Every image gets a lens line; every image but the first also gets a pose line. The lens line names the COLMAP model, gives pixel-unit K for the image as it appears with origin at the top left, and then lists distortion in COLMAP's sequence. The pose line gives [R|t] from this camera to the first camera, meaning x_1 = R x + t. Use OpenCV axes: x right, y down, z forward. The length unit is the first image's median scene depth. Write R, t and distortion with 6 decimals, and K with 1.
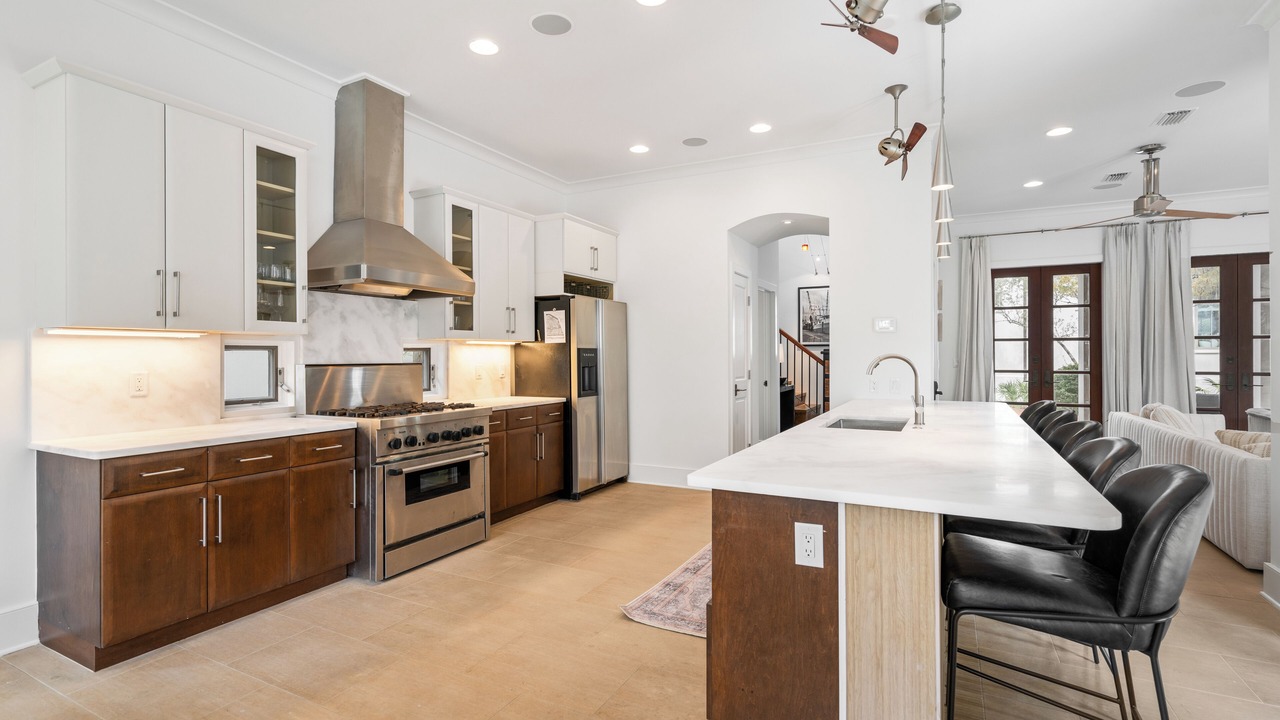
lens RADIAL K [[585.4, 0, 640.0], [0, 585.4, 360.0], [0, 0, 1]] dist [-0.048959, 0.000603]
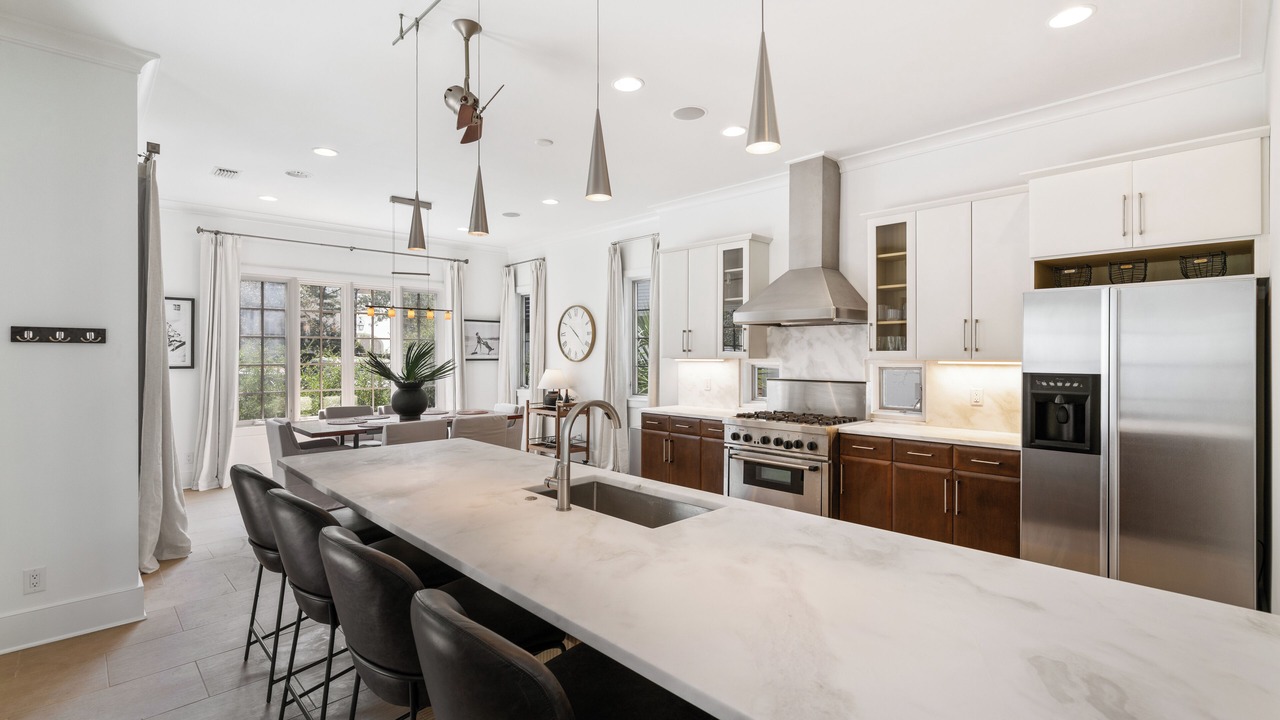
lens RADIAL K [[585.4, 0, 640.0], [0, 585.4, 360.0], [0, 0, 1]] dist [-0.048959, 0.000603]
pose [[-0.317496, 0.014273, -0.948152, 0.868886], [-0.008768, 0.999800, 0.017986, -0.057701], [0.948219, 0.014024, -0.317307, 1.055722]]
